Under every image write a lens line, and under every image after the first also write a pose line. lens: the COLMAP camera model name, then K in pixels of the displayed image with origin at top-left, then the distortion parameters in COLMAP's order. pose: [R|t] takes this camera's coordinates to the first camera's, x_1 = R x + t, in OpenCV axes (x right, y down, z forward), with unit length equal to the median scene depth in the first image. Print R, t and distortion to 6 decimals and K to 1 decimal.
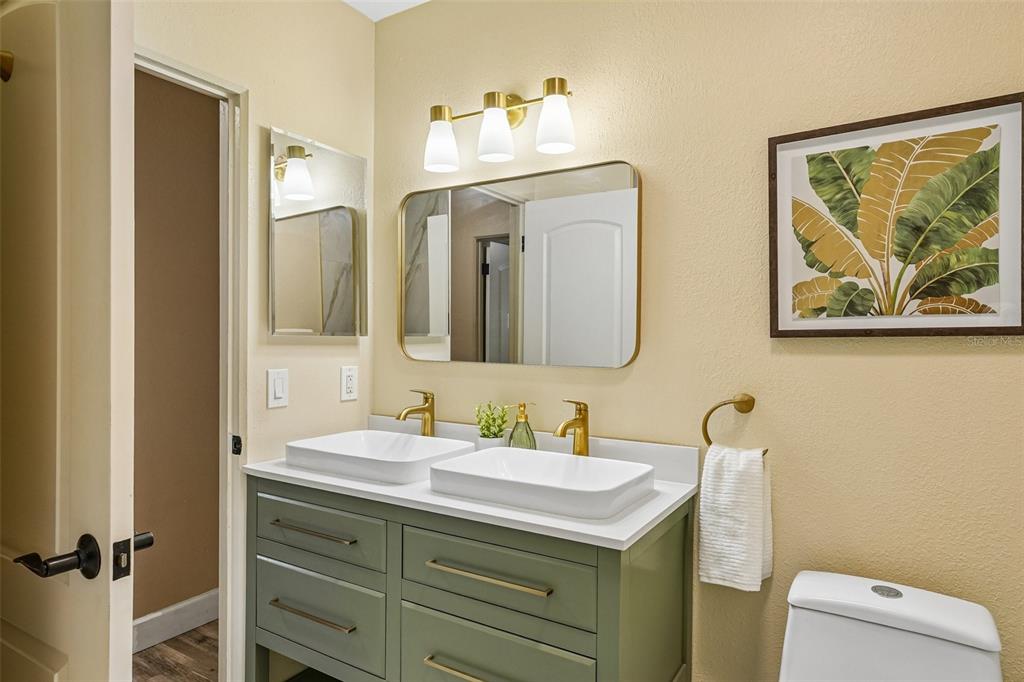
lens RADIAL K [[611.1, 0, 512.0], [0, 611.1, 341.0], [0, 0, 1]] dist [0.027511, 0.000472]
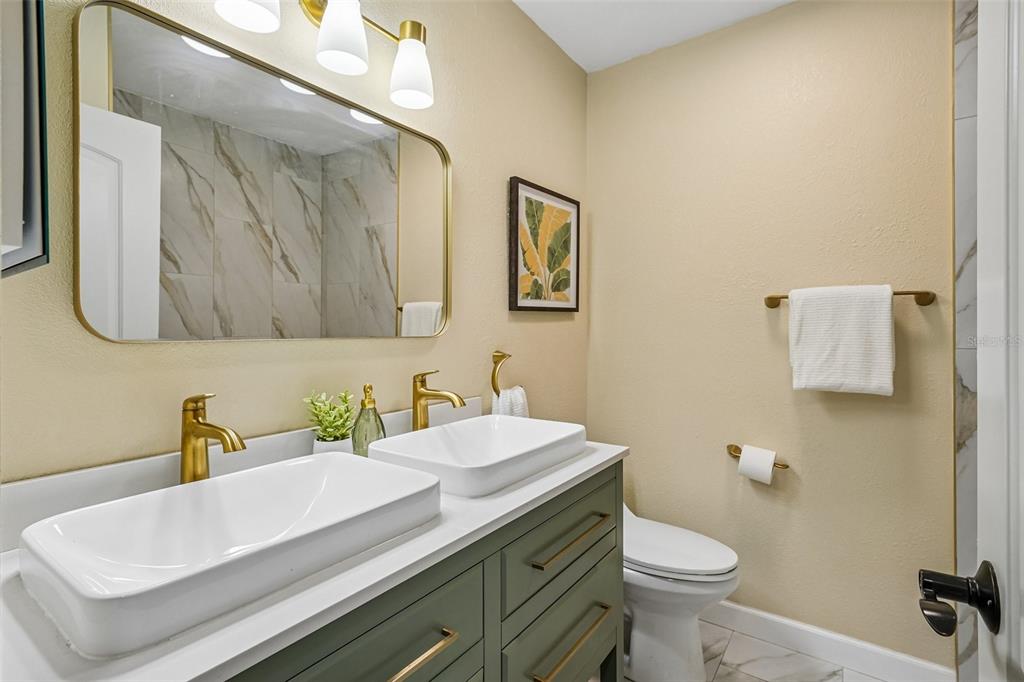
lens RADIAL K [[486.0, 0, 512.4], [0, 486.0, 338.8], [0, 0, 1]] dist [0.001586, 0.000235]
pose [[0.049150, -0.028714, 0.998379, -0.668968], [0.013206, 0.999518, 0.028097, 0.025578], [-0.998704, 0.011803, 0.049506, 0.843221]]
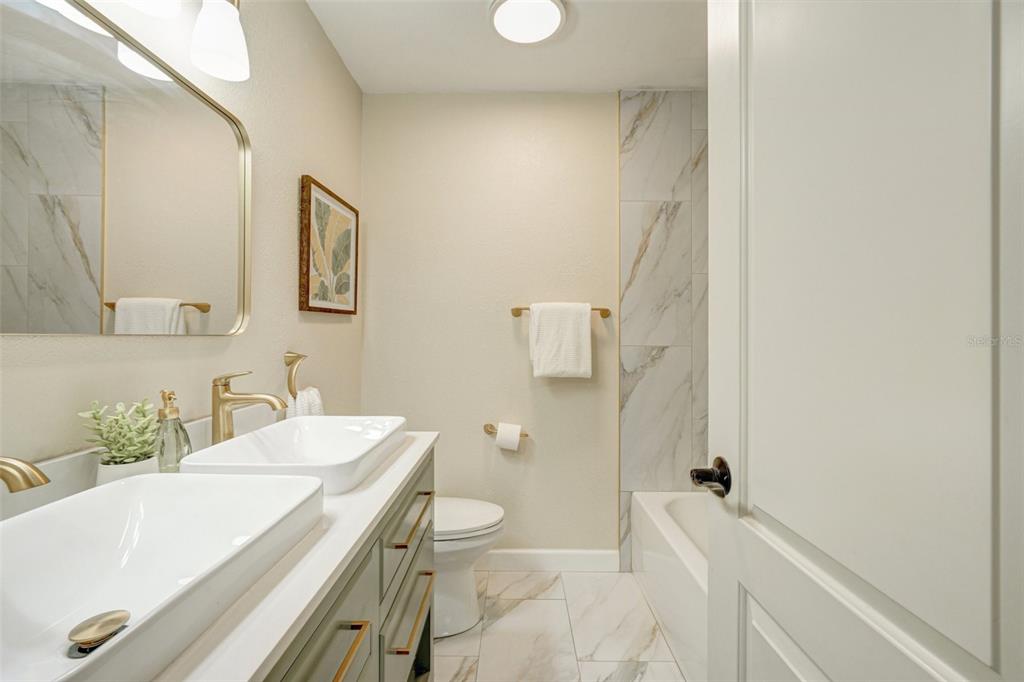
lens RADIAL K [[438.2, 0, 512.0], [0, 438.2, 341.0], [0, 0, 1]] dist [-0.002211, 0.000311]
pose [[-0.532126, -0.021892, 0.846382, -0.644113], [-0.001820, 0.999693, 0.024714, 0.034942], [-0.846663, 0.011611, -0.532002, 1.014907]]
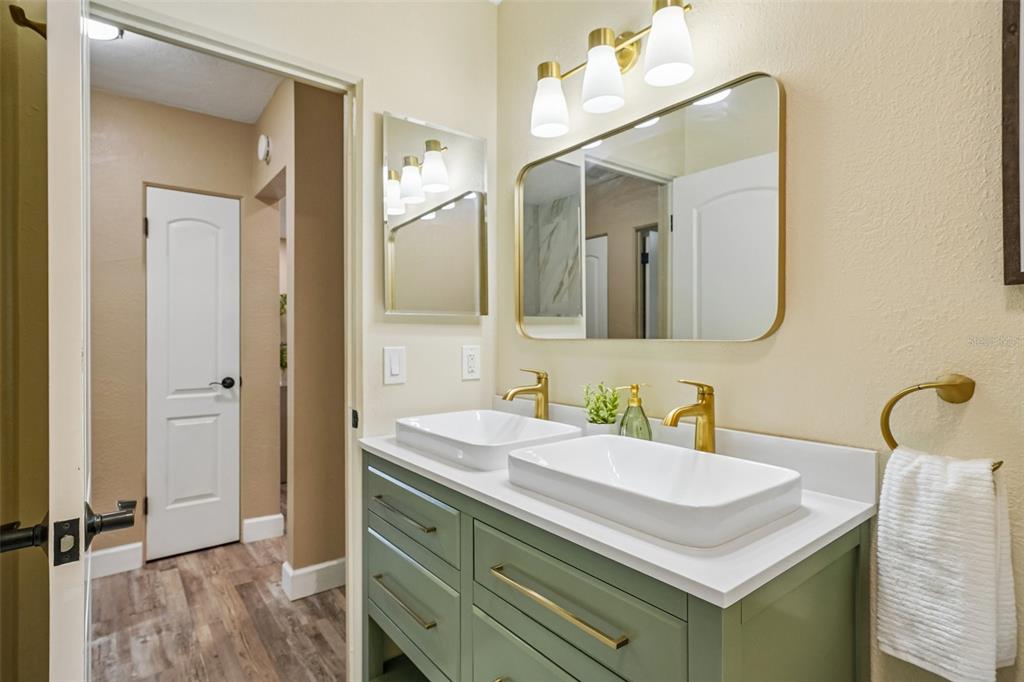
lens RADIAL K [[522.6, 0, 513.5], [0, 522.6, 333.6], [0, 0, 1]] dist [0.011001, 0.001617]
pose [[0.941554, -0.012960, -0.336612, 0.112332], [0.009851, 0.999892, -0.010940, 0.040516], [0.336717, 0.006984, 0.941580, 0.280224]]
